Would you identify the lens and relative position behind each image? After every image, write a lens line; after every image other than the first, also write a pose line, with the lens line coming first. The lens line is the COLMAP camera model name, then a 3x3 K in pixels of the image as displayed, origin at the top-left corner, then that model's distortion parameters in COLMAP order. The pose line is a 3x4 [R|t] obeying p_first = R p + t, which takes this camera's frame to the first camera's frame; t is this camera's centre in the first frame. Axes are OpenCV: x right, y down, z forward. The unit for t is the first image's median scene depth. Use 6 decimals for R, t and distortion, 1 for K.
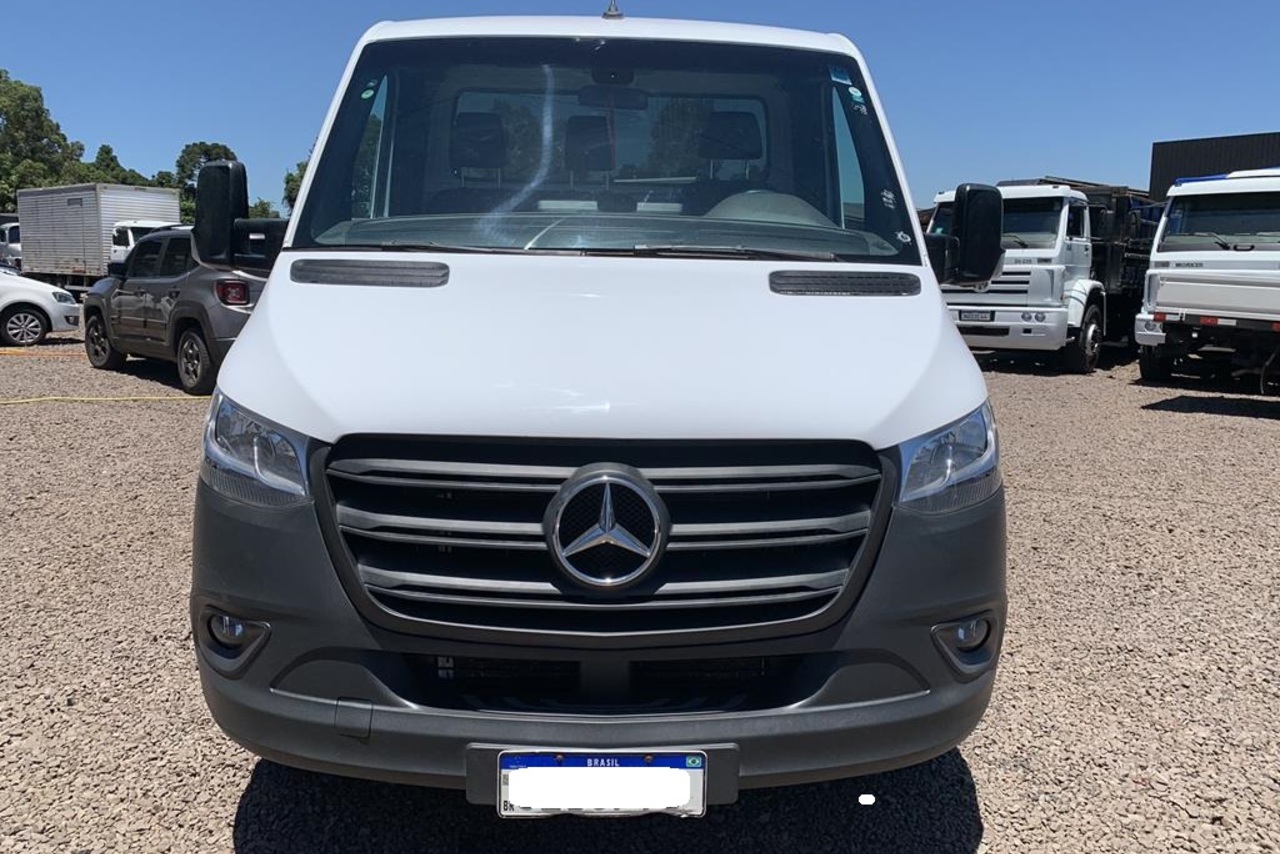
lens RADIAL K [[980.4, 0, 643.2], [0, 980.4, 420.8], [0, 0, 1]] dist [0.040682, -0.041041]
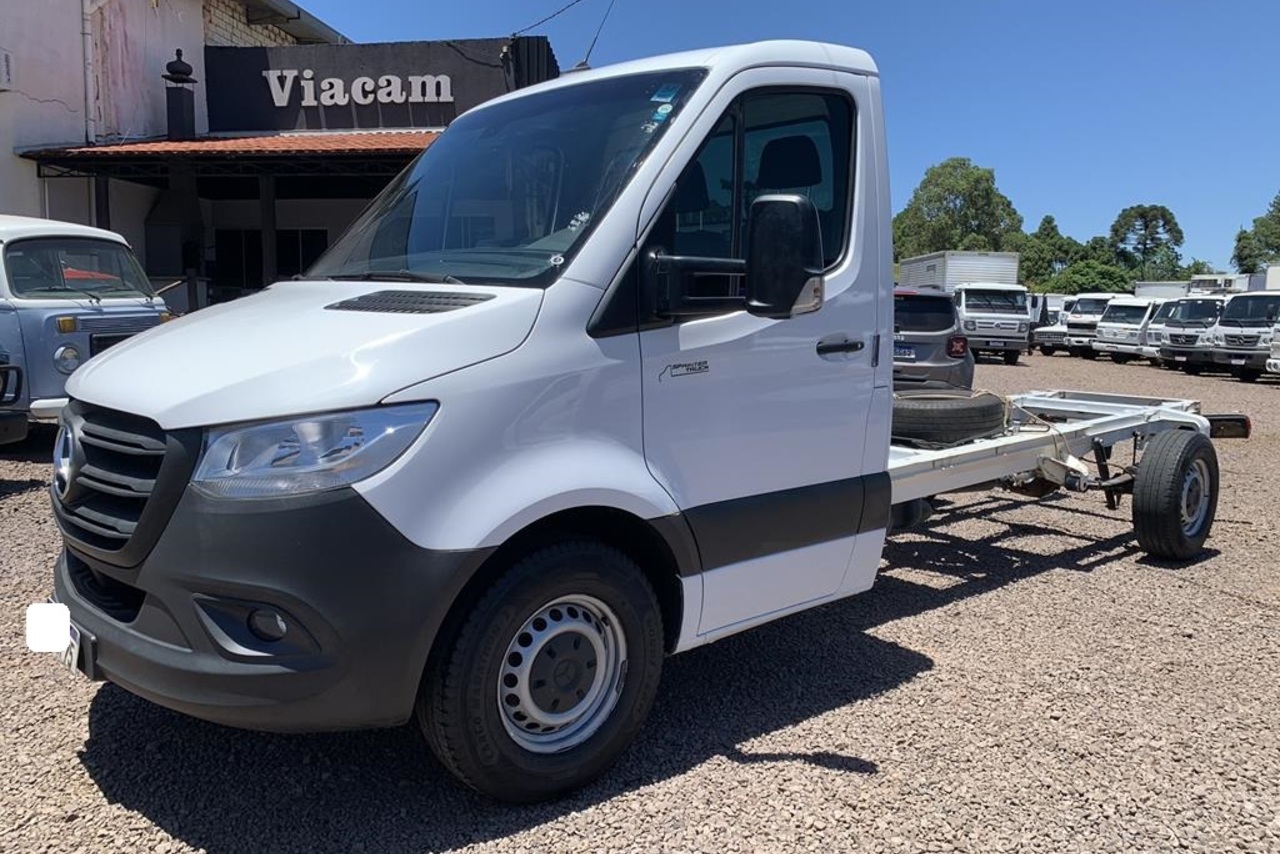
lens RADIAL K [[980.4, 0, 637.7], [0, 980.4, 414.8], [0, 0, 1]] dist [0.040682, -0.041041]
pose [[0.636543, 0.079891, -0.767092, 0.096093], [-0.132077, 0.991219, -0.006365, -0.003688], [0.759848, 0.105367, 0.641505, 0.042546]]
